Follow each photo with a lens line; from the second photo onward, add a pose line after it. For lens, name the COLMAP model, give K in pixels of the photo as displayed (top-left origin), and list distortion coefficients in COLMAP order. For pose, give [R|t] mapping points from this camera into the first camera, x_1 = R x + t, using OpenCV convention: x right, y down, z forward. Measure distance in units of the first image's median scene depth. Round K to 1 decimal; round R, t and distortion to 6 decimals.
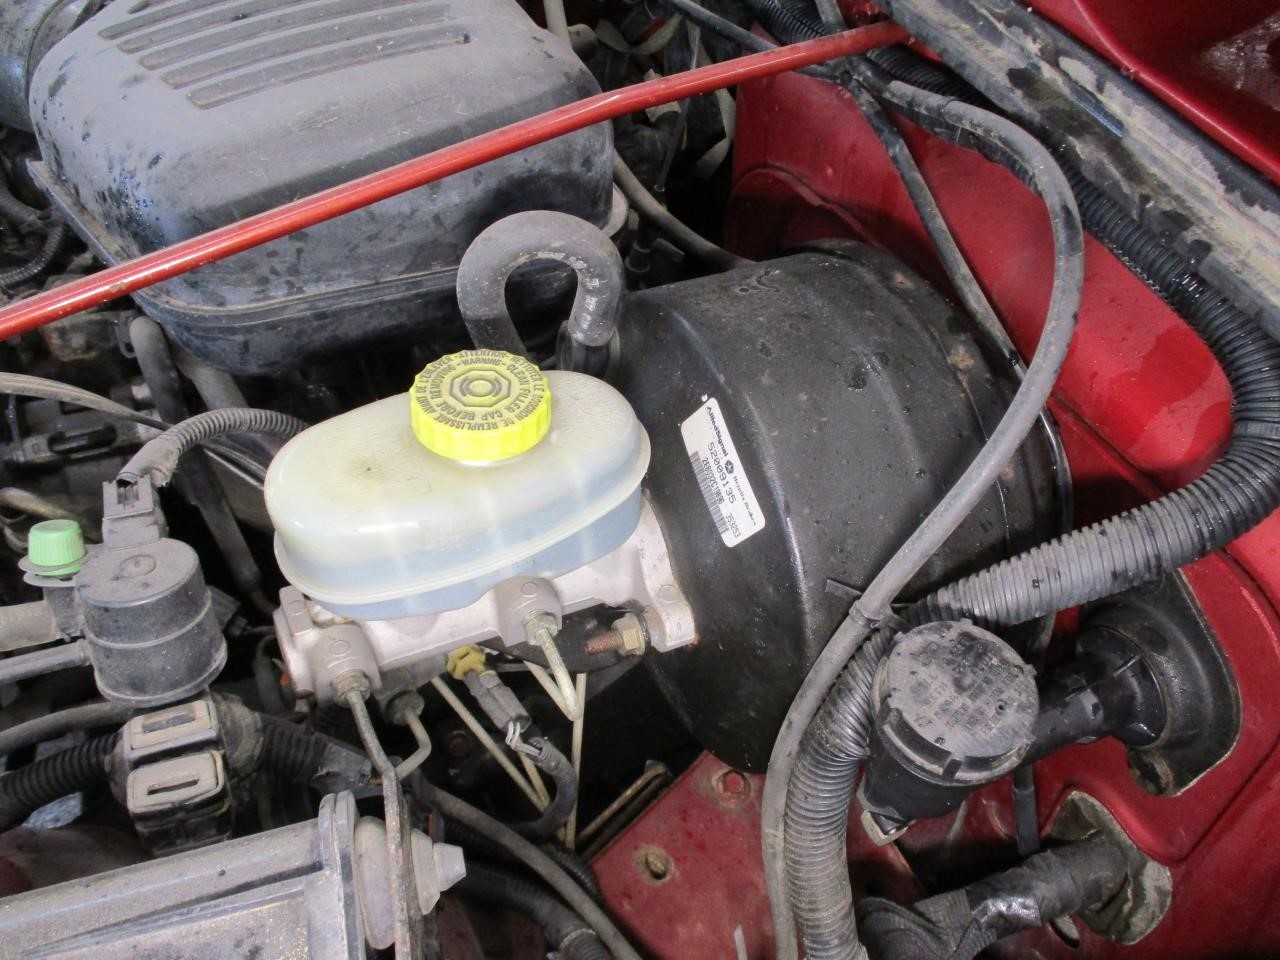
lens RADIAL K [[1116.4, 0, 640.0], [0, 1116.4, 480.0], [0, 0, 1]] dist [-0.009727, 0.001968]
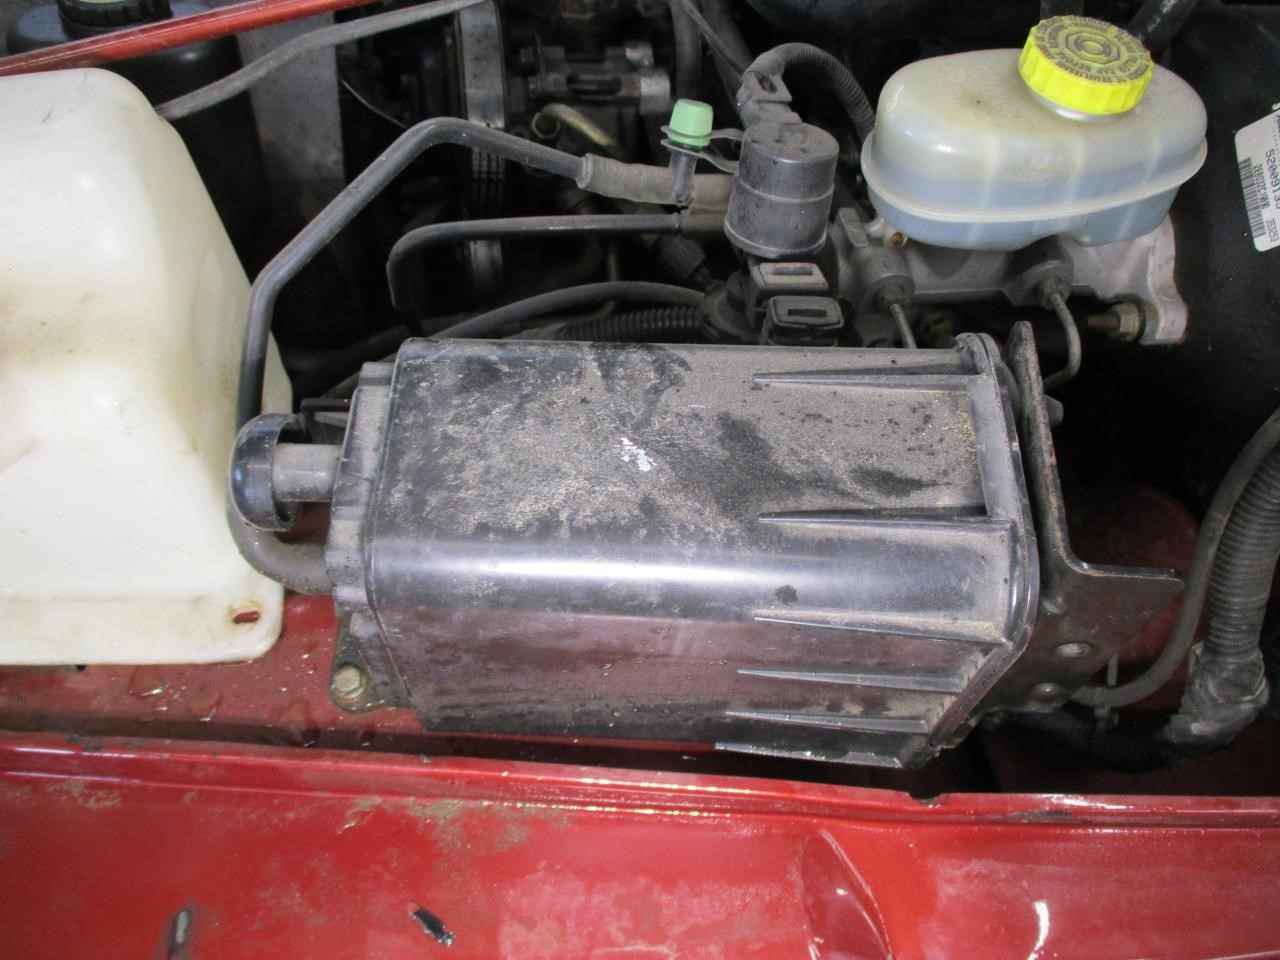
lens RADIAL K [[1116.4, 0, 640.0], [0, 1116.4, 480.0], [0, 0, 1]] dist [-0.009727, 0.001968]
pose [[0.961451, 0.230431, -0.150048, -0.305055], [-0.205406, 0.964628, 0.165231, 0.235544], [0.182815, -0.128041, 0.974774, -0.201236]]
